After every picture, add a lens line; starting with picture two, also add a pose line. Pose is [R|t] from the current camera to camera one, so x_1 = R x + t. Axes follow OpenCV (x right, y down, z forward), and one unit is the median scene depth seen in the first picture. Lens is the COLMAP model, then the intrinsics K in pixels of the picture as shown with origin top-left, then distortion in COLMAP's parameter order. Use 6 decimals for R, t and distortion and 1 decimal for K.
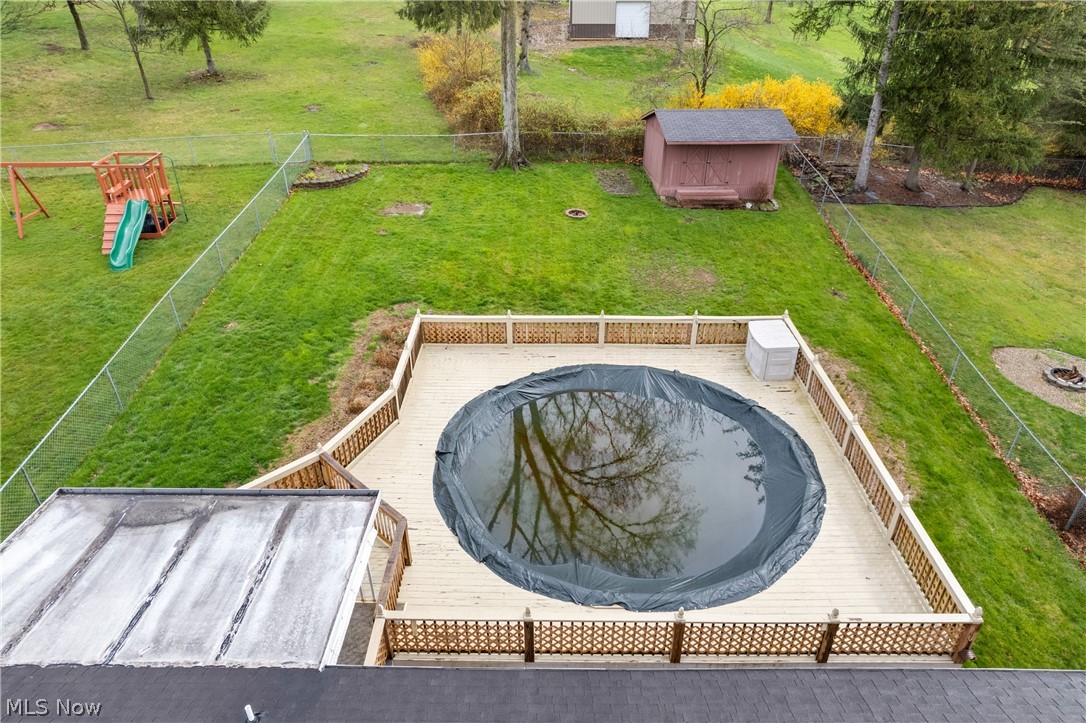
lens RADIAL K [[700.3, 0, 543.7], [0, 700.3, 361.3], [0, 0, 1]] dist [-0.012699, 0.001870]
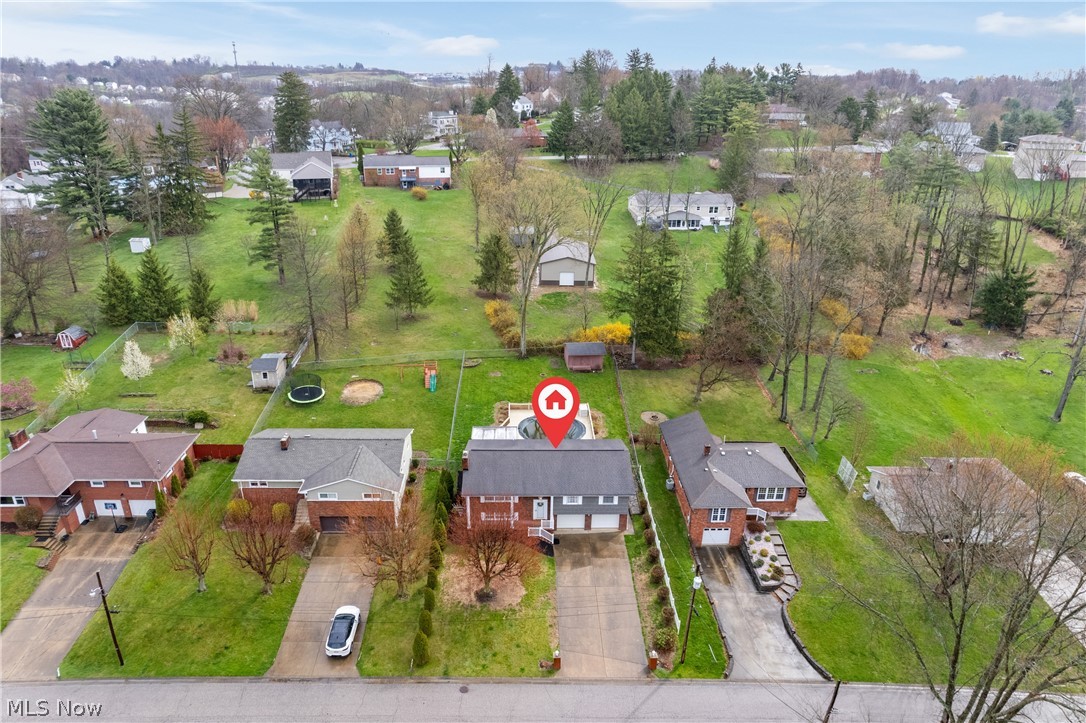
lens RADIAL K [[700.3, 0, 541.3], [0, 700.3, 361.3], [0, 0, 1]] dist [-0.012699, 0.001870]
pose [[0.999060, 0.002995, 0.043244, -0.103248], [0.002658, 0.991499, -0.130084, 0.161240], [-0.043266, 0.130076, 0.990560, -2.241576]]
